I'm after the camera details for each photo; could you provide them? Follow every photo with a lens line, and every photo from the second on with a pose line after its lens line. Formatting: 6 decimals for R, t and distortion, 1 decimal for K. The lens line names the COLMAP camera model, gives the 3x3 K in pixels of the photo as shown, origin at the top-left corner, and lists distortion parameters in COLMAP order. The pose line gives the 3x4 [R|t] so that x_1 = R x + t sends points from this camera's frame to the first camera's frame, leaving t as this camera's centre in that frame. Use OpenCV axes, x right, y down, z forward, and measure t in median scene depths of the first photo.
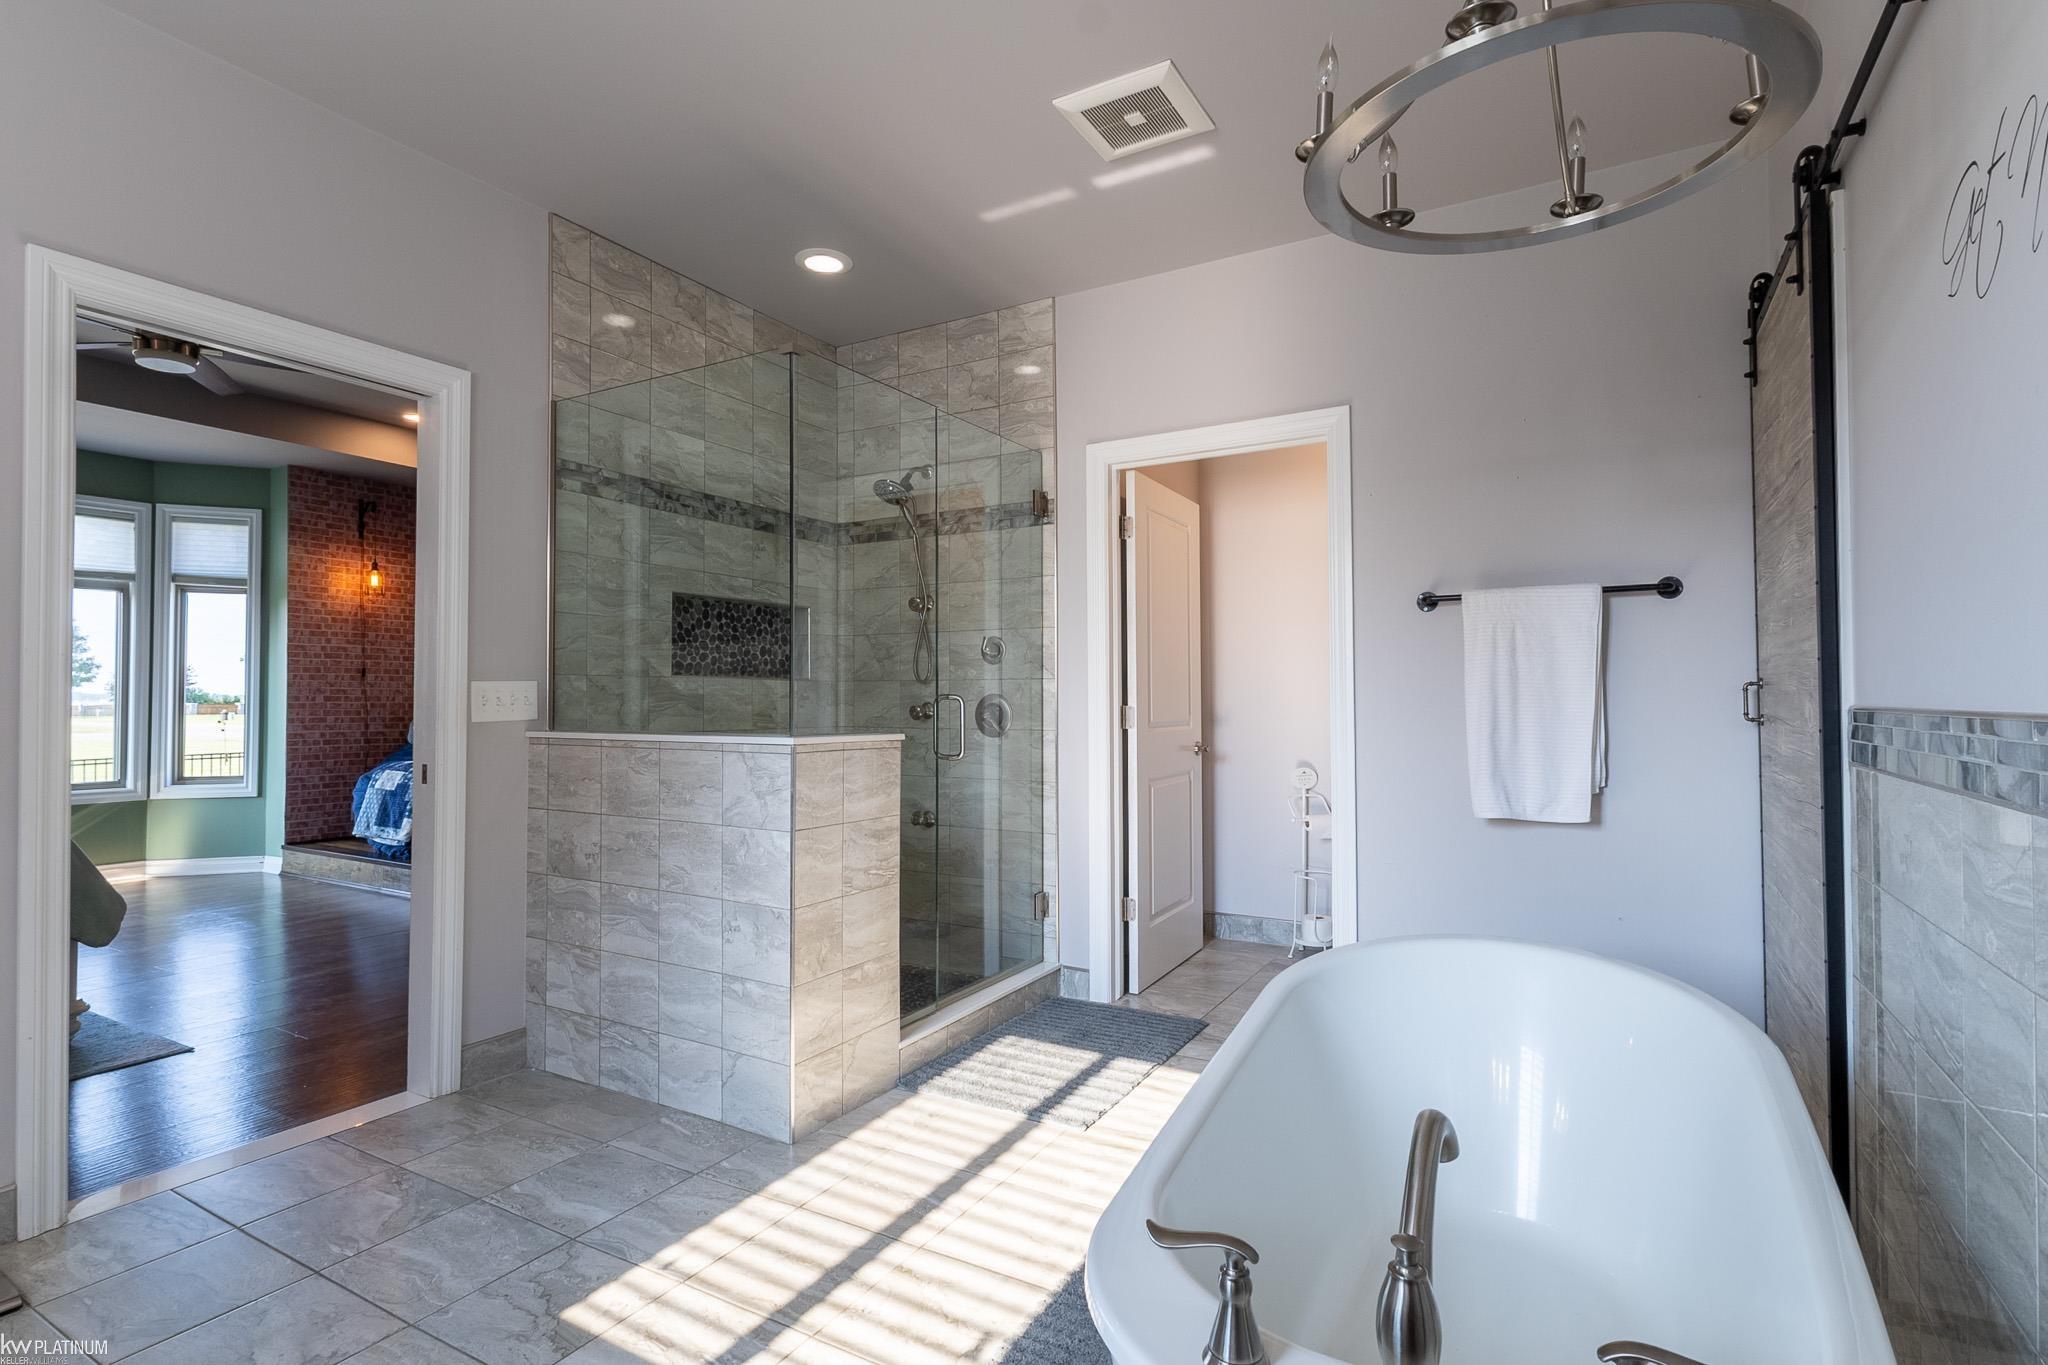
lens RADIAL K [[990.2, 0, 975.4], [0, 990.2, 692.5], [0, 0, 1]] dist [0.002179, -0.000205]
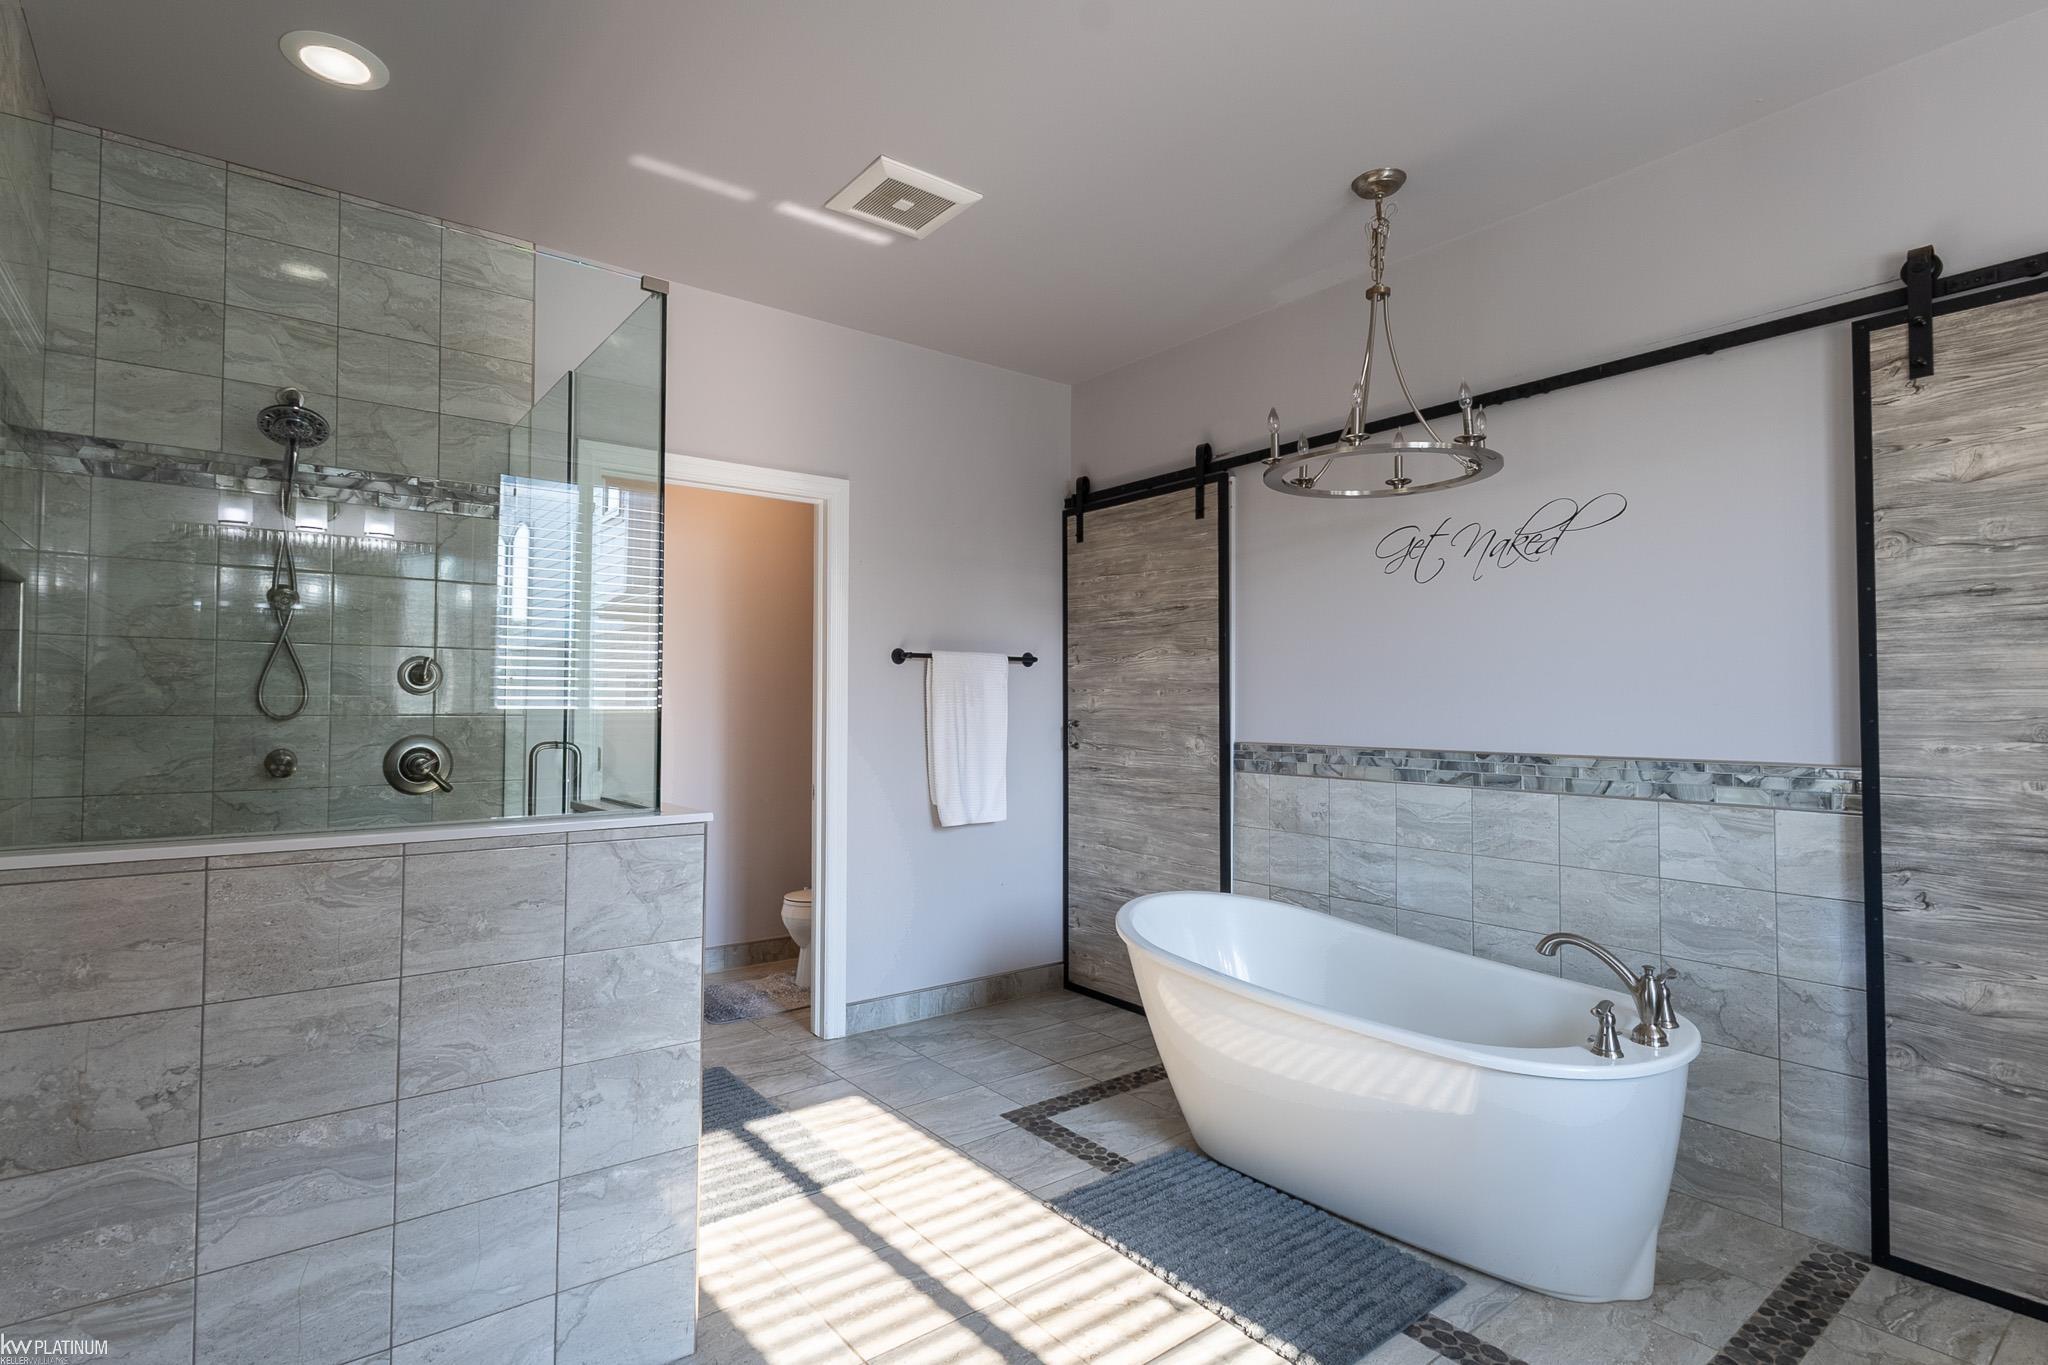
lens RADIAL K [[1042.0, 0, 1024.0], [0, 1042.0, 682.5], [0, 0, 1]] dist [0.042263, -0.020711]
pose [[0.360567, 0.023324, 0.932442, -0.789421], [-0.009909, 0.999727, -0.021176, -0.037224], [-0.932681, -0.001605, 0.360699, 0.440849]]
